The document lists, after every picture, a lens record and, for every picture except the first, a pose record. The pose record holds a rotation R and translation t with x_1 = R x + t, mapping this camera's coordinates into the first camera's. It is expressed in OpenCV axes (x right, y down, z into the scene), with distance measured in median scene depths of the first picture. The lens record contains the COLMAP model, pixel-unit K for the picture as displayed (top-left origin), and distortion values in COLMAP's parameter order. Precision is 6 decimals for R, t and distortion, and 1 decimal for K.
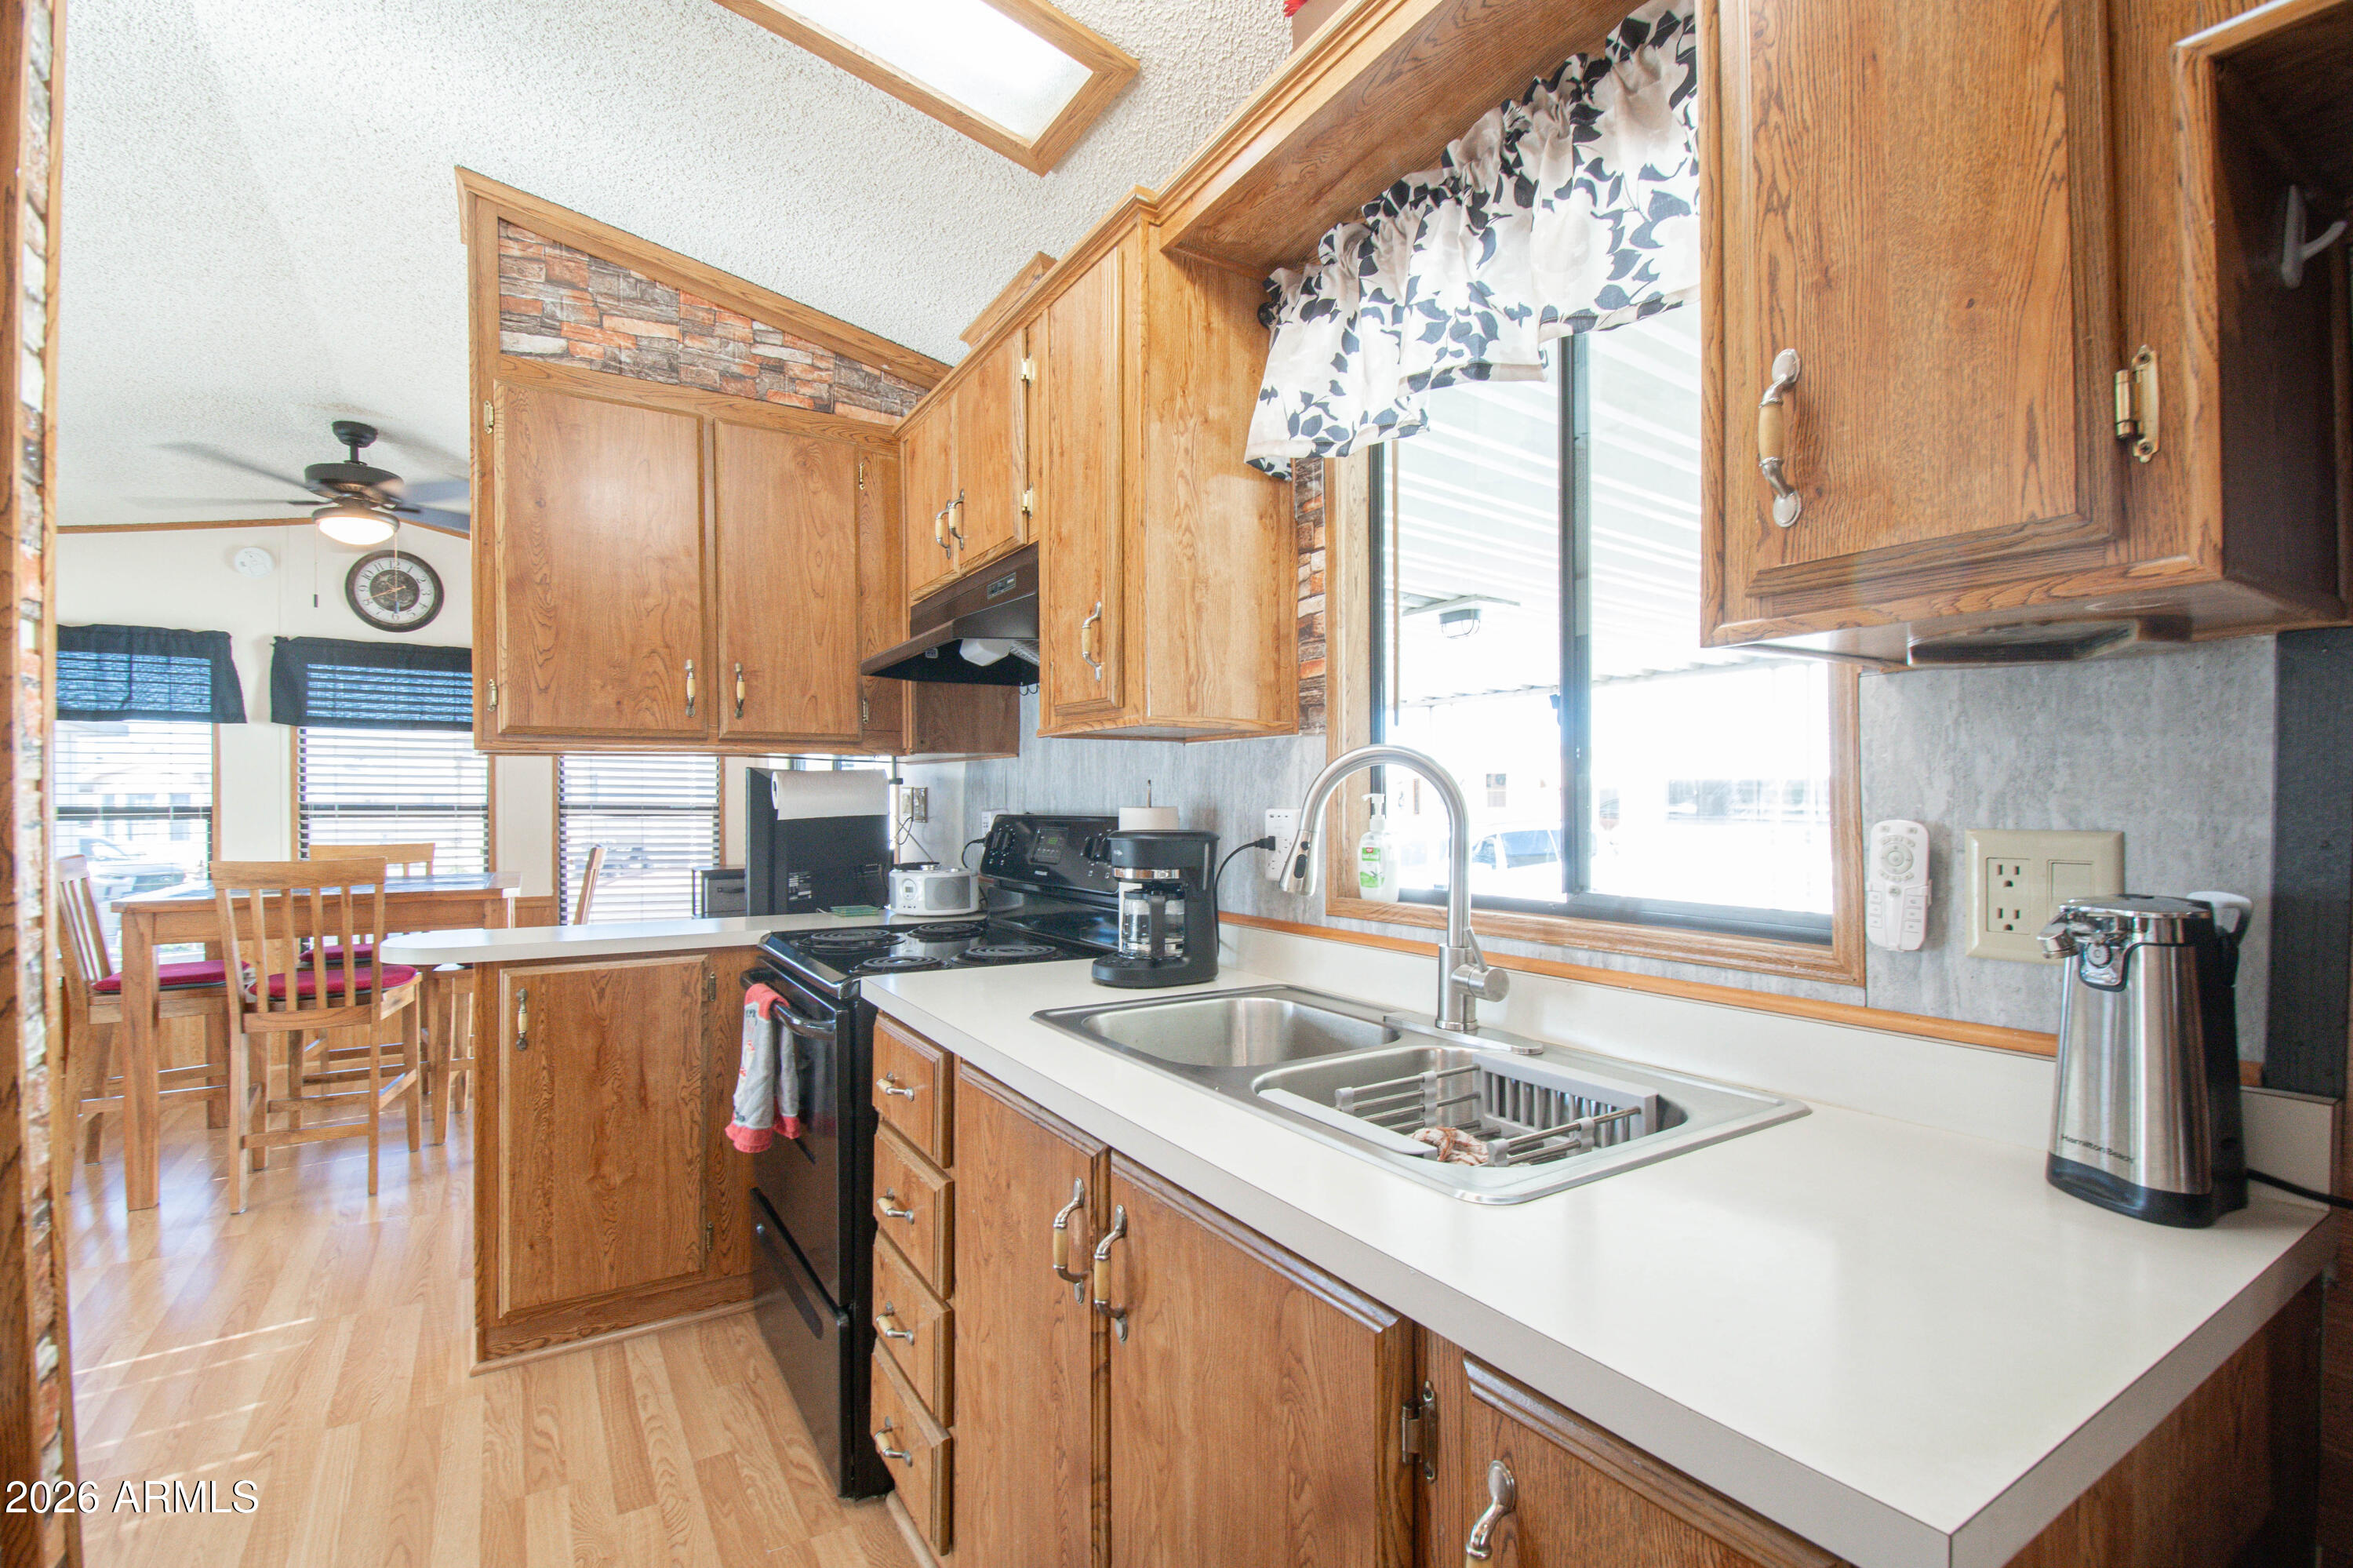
lens RADIAL K [[1048.0, 0, 1166.4], [0, 1048.0, 803.1], [0, 0, 1]] dist [0.015454, -0.025644]
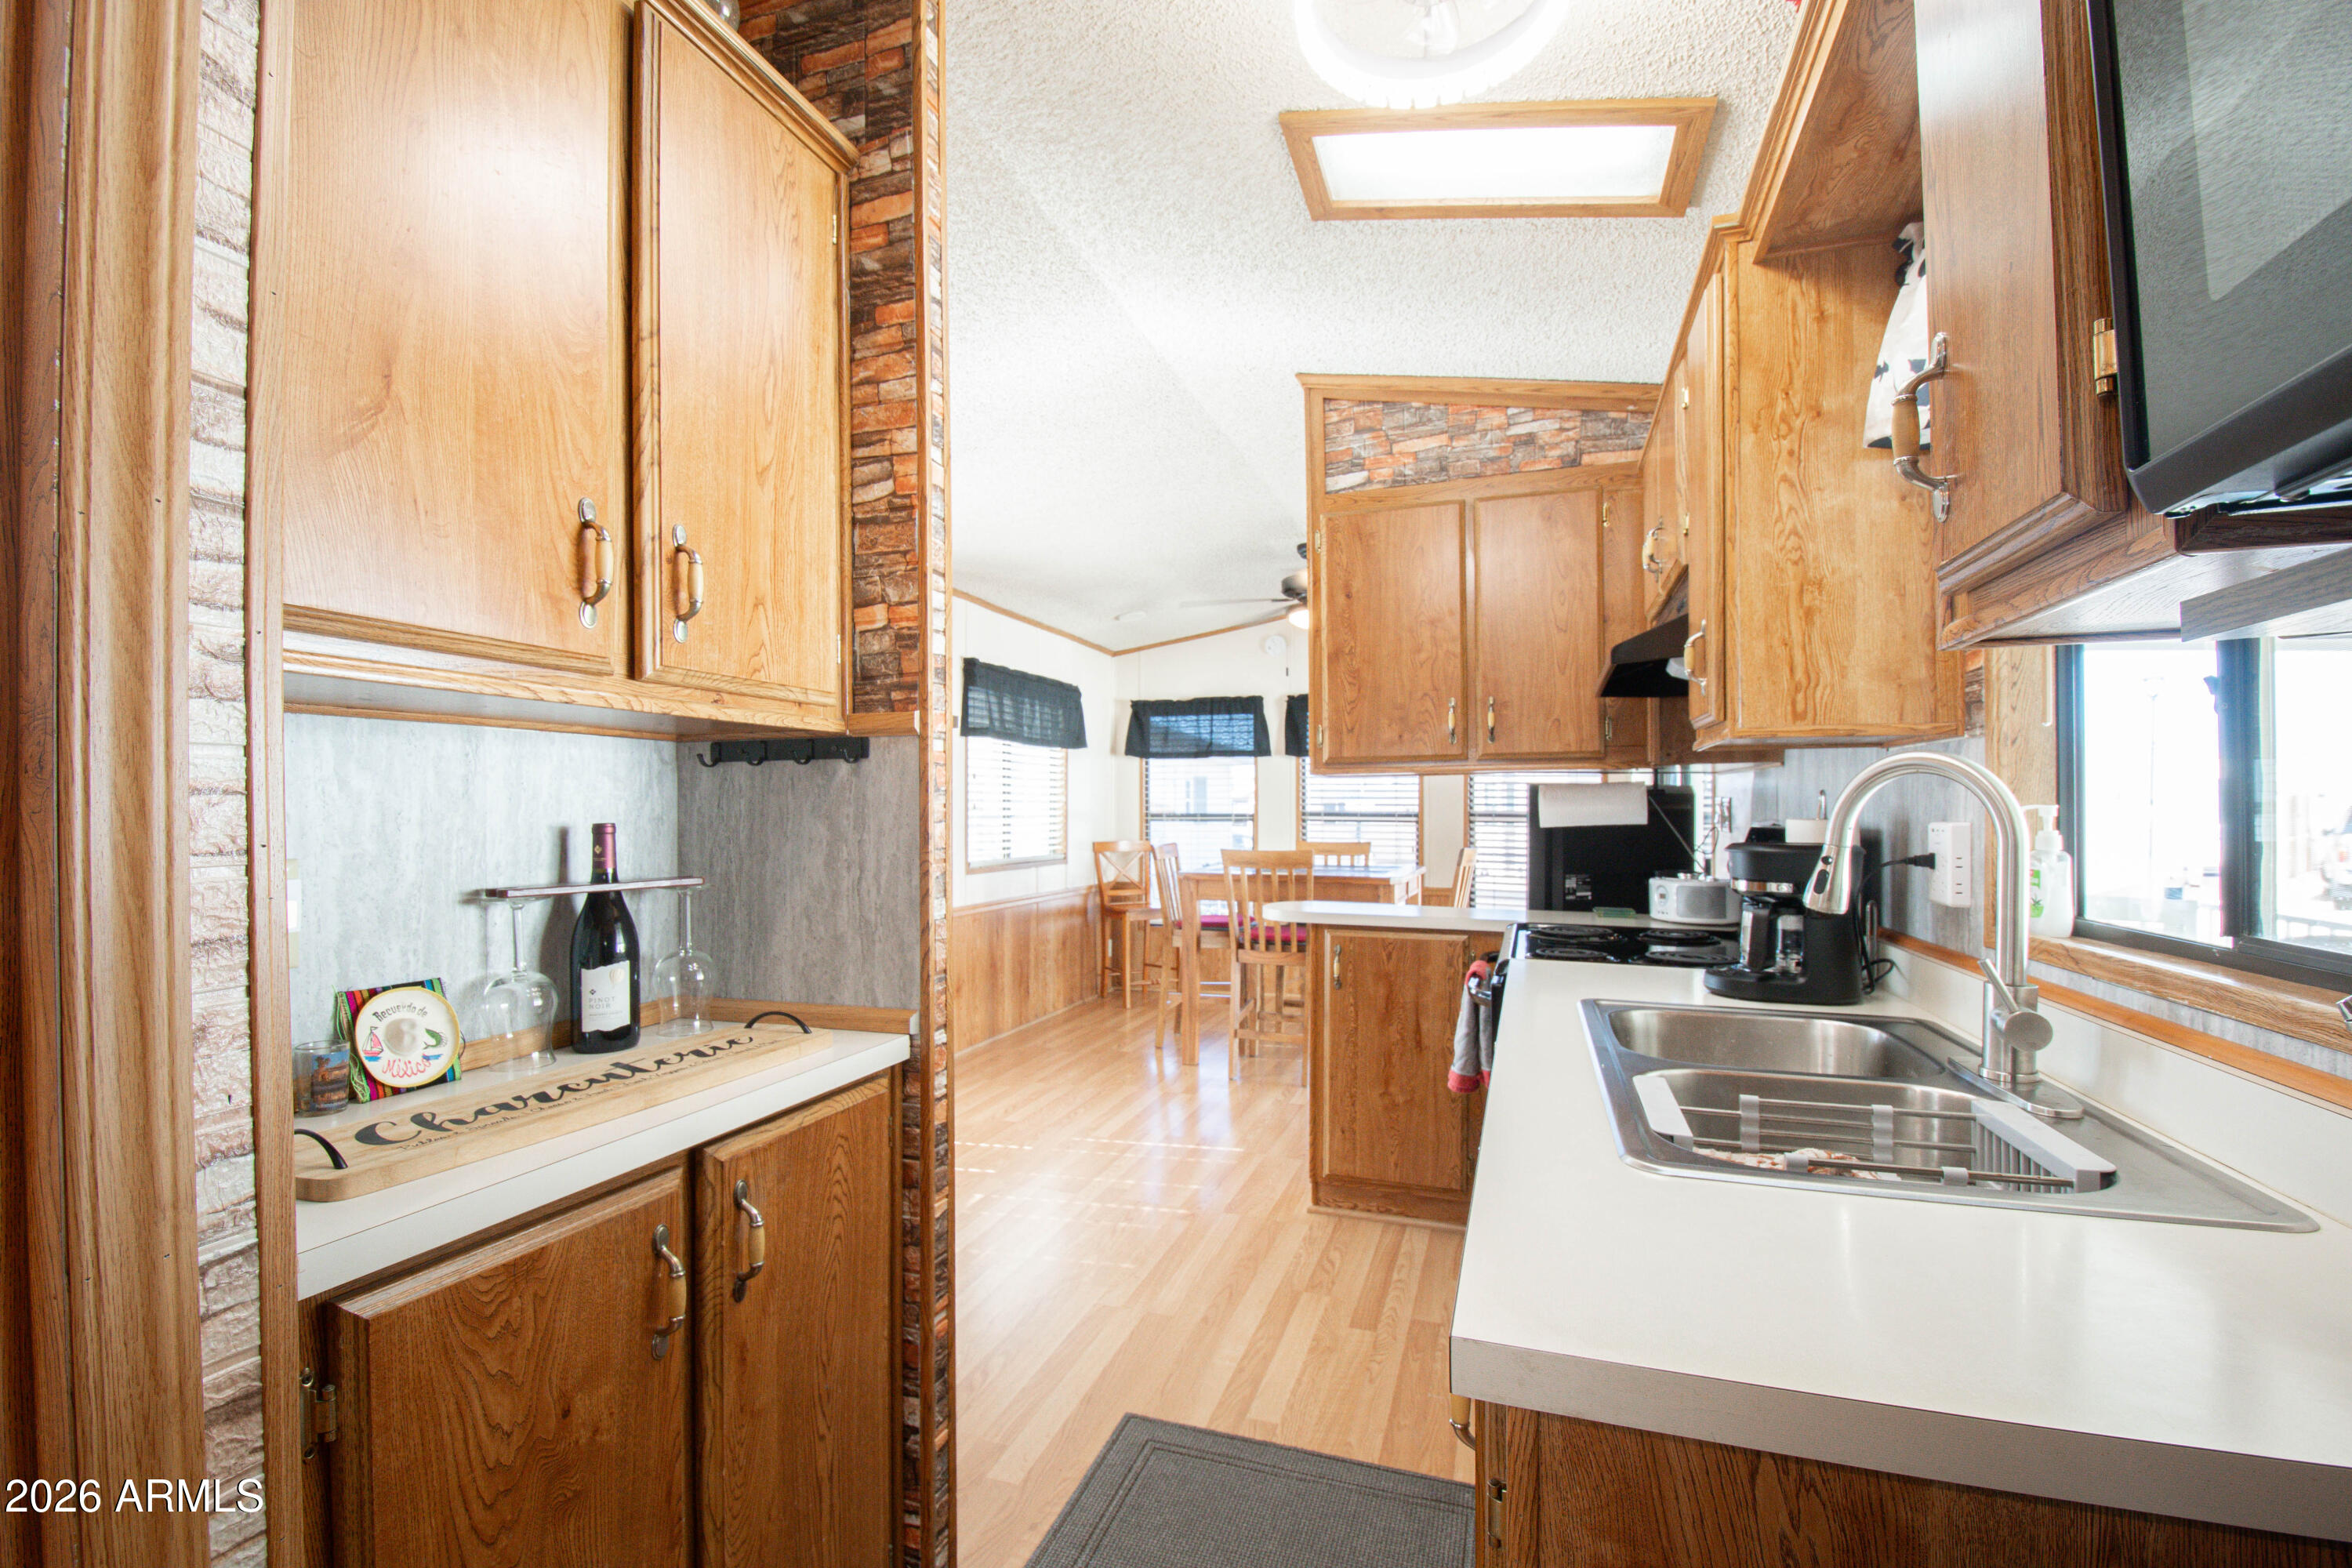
lens RADIAL K [[1022.3, 0, 1168.1], [0, 1022.3, 808.3], [0, 0, 1]] dist [0.014712, -0.022778]
pose [[0.630512, 0.000642, -0.776179, 0.279120], [-0.003336, 0.999993, -0.001883, -0.001734], [0.776172, 0.003776, 0.630510, -0.032188]]
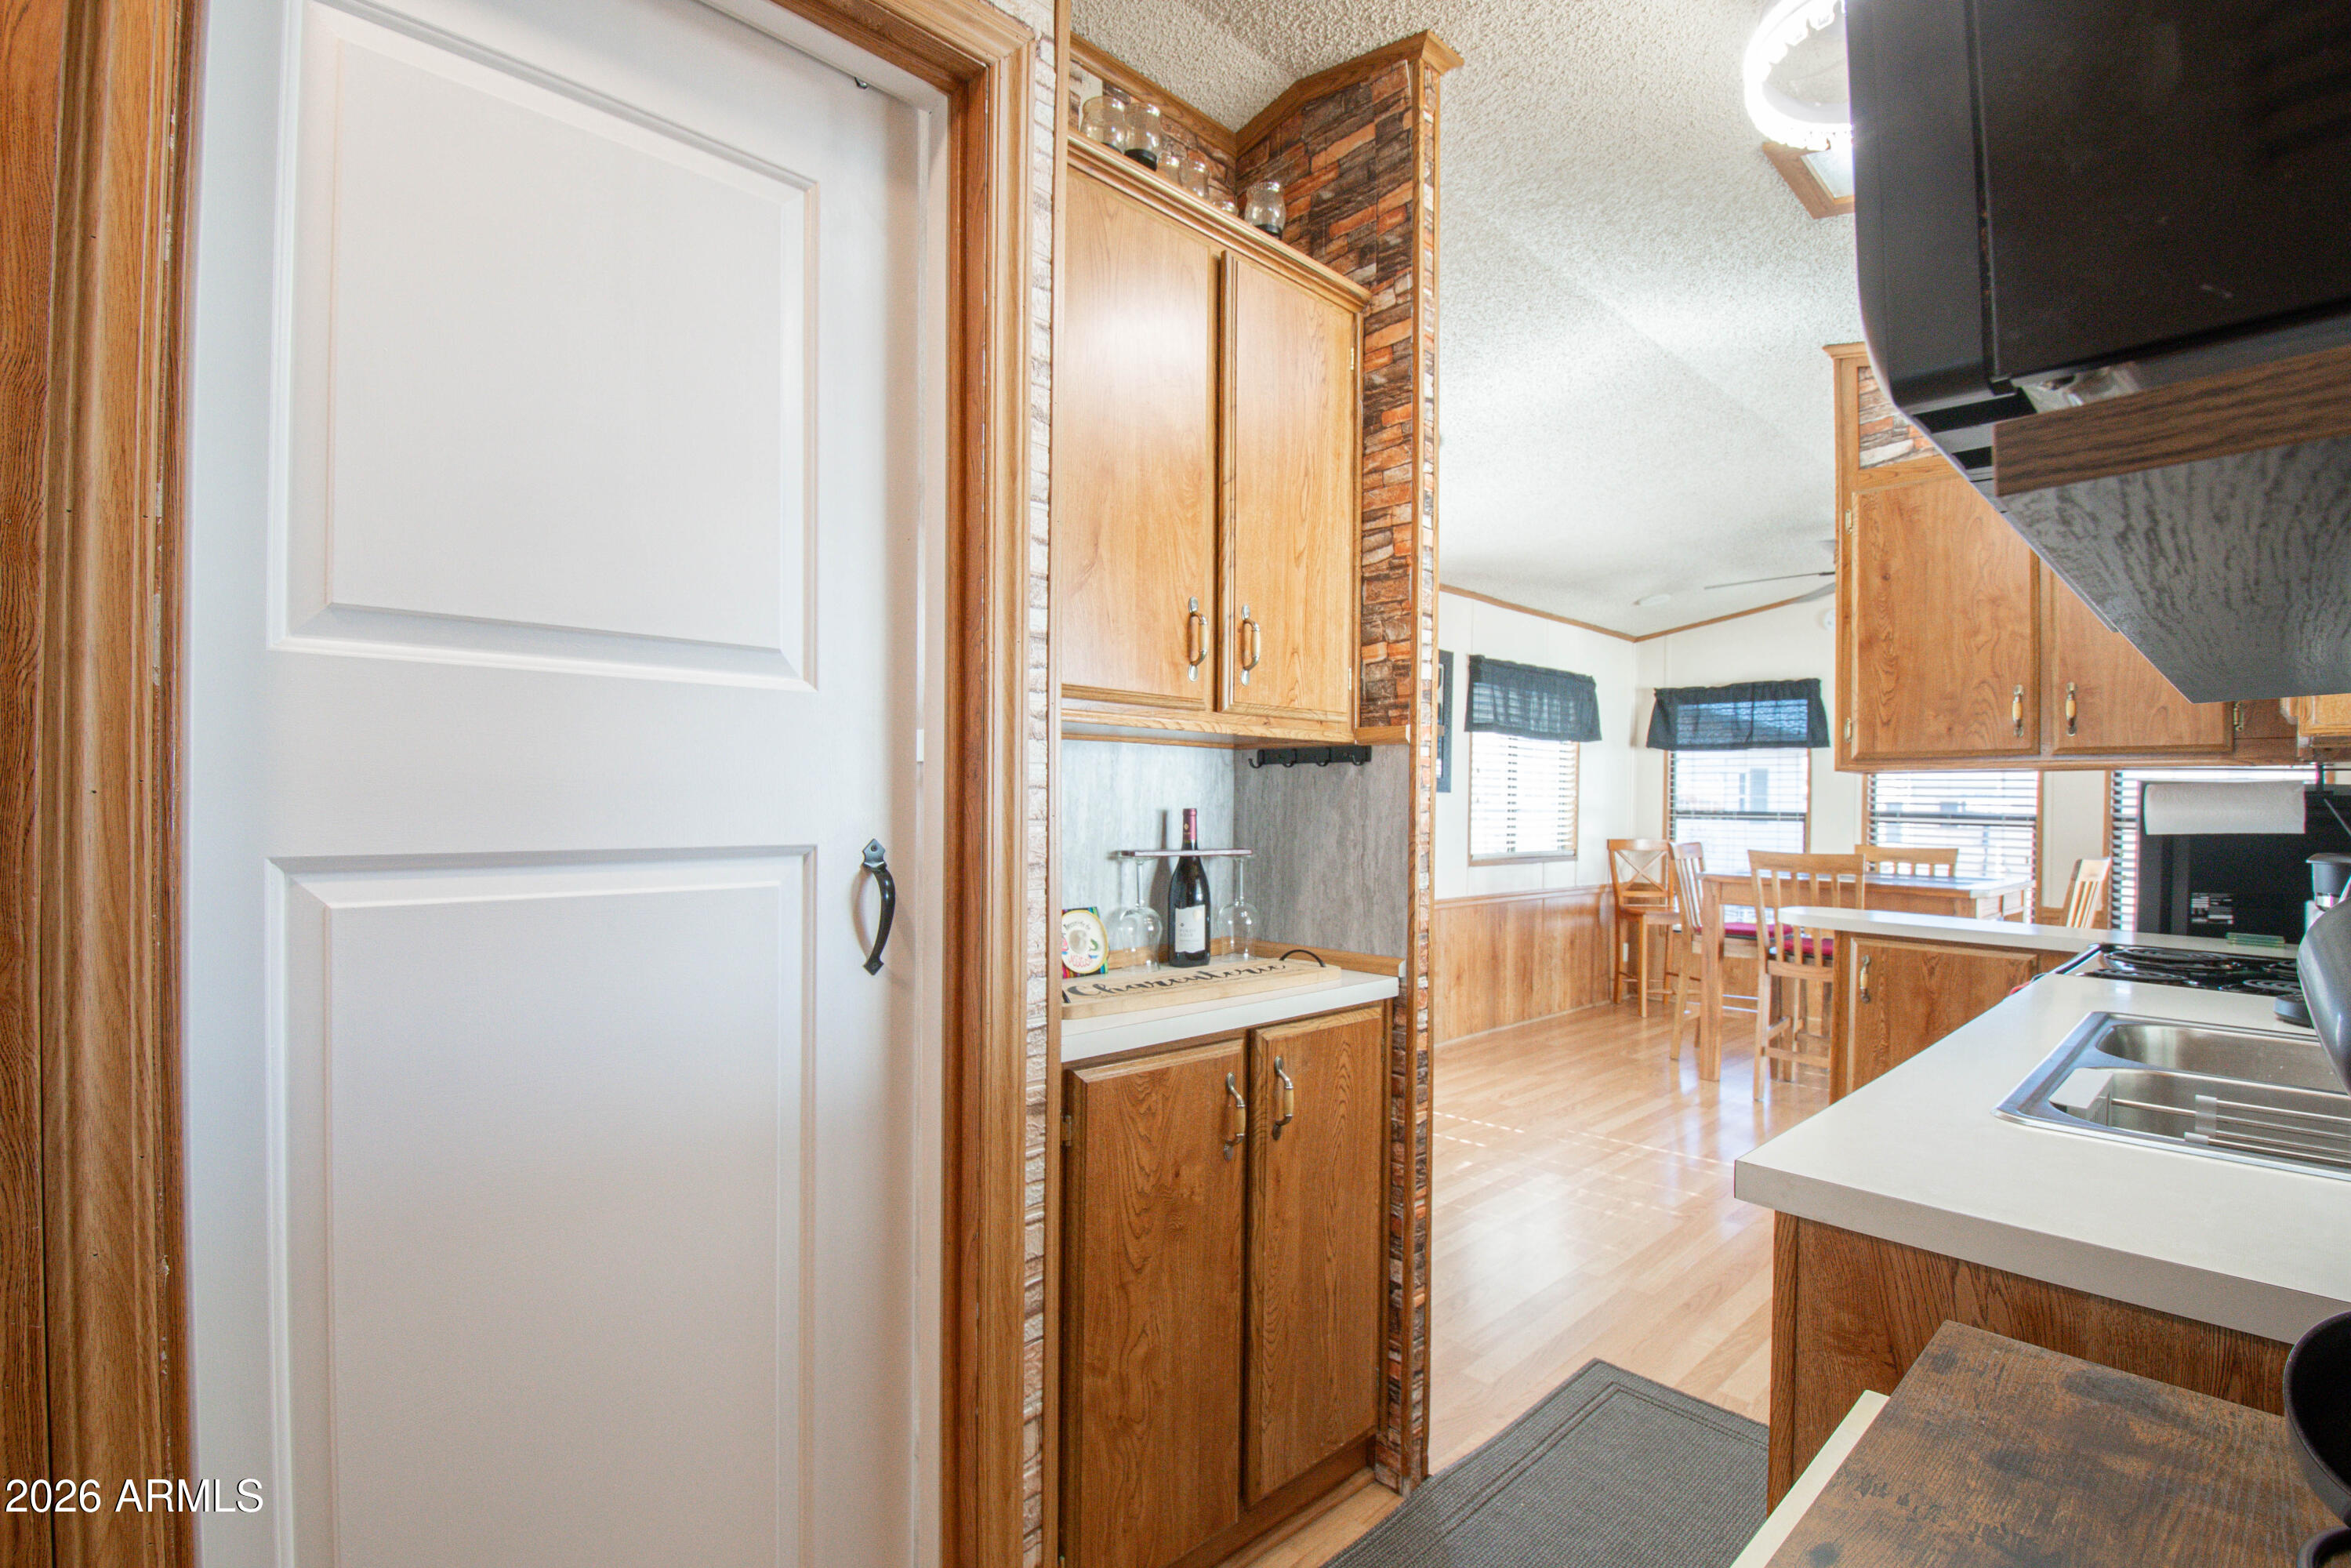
lens RADIAL K [[1067.0, 0, 1175.3], [0, 1067.0, 804.1], [0, 0, 1]] dist [0.014867, -0.027153]
pose [[0.206205, 0.009722, -0.978461, 0.462332], [-0.018212, 0.999816, 0.006096, -0.001832], [0.978339, 0.016563, 0.206344, -0.101023]]
